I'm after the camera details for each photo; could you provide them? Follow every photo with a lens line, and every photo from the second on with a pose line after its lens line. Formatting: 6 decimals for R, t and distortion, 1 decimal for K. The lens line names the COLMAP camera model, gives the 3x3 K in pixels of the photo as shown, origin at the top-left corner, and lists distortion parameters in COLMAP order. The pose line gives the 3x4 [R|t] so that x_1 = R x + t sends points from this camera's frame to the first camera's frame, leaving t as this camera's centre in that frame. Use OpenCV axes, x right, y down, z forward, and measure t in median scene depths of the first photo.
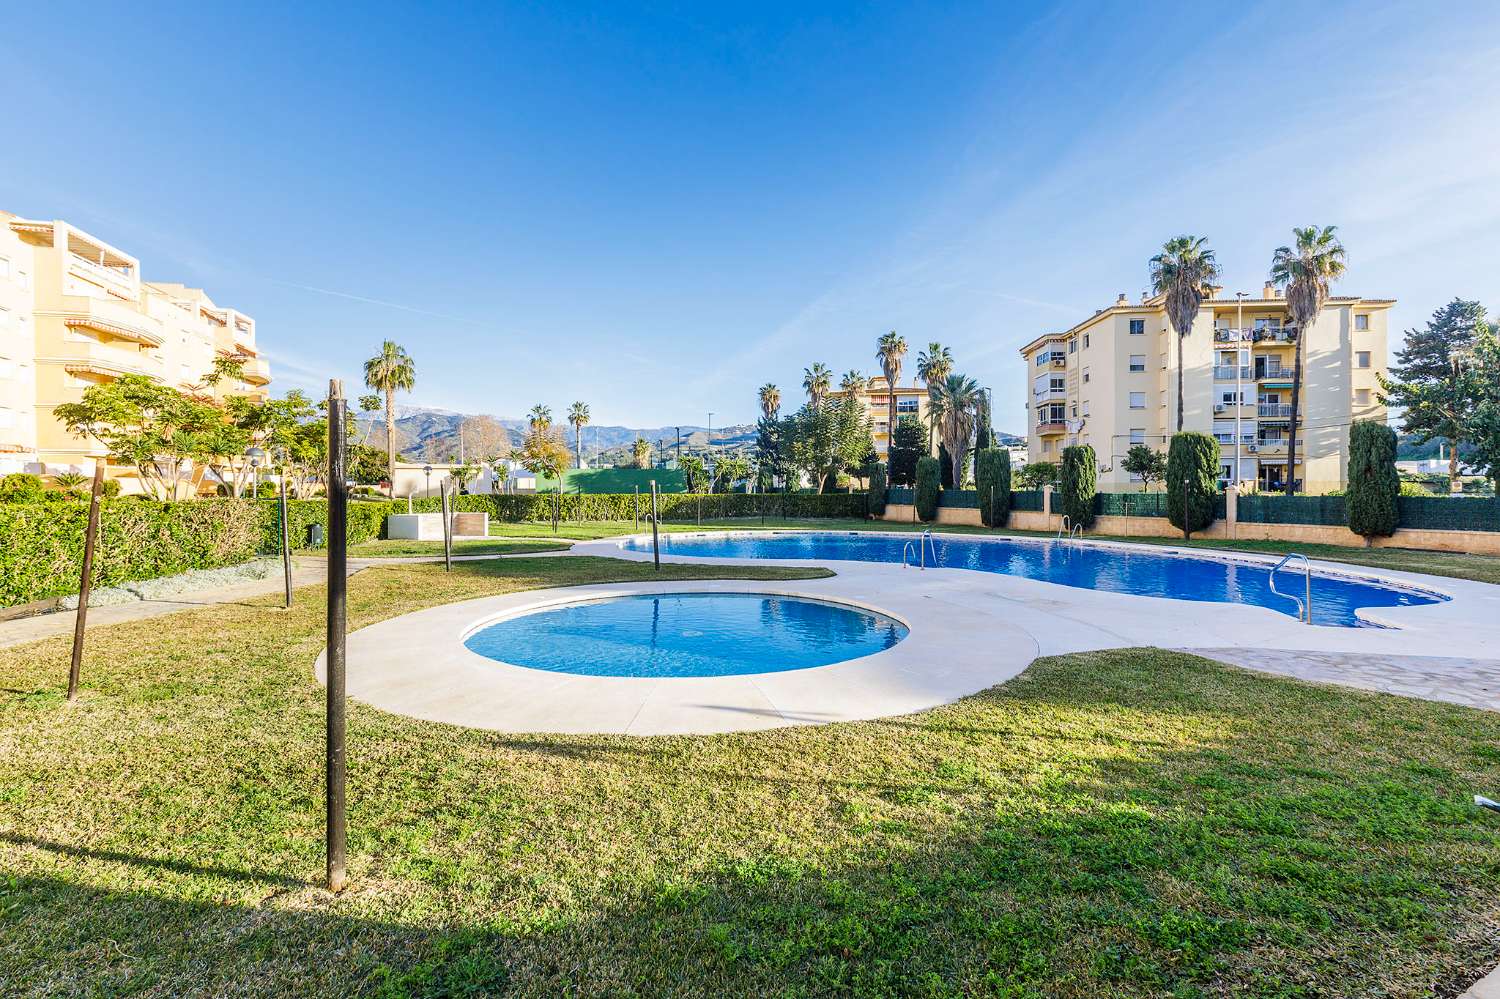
lens RADIAL K [[666.9, 0, 758.5], [0, 666.9, 499.5], [0, 0, 1]] dist [0.014789, -0.000596]
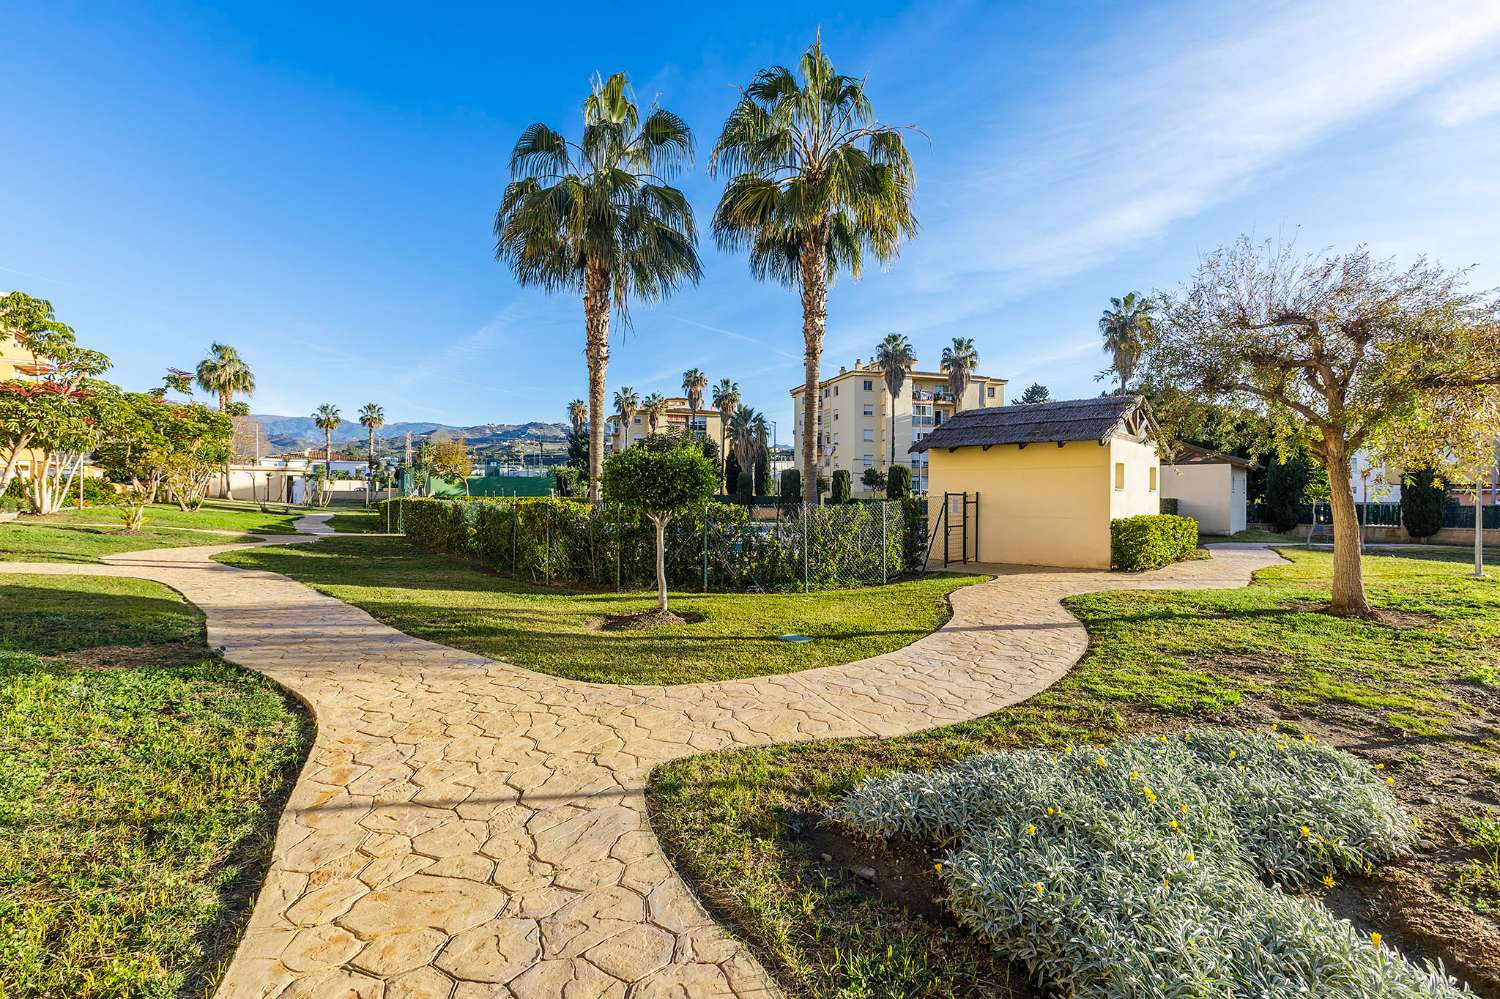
lens RADIAL K [[666.9, 0, 745.3], [0, 666.9, 498.9], [0, 0, 1]] dist [0.014789, -0.000596]
pose [[0.941556, 0.006648, 0.336790, -0.183748], [-0.004020, 0.999956, -0.008499, 0.004991], [-0.336832, 0.006648, 0.941541, -0.291685]]
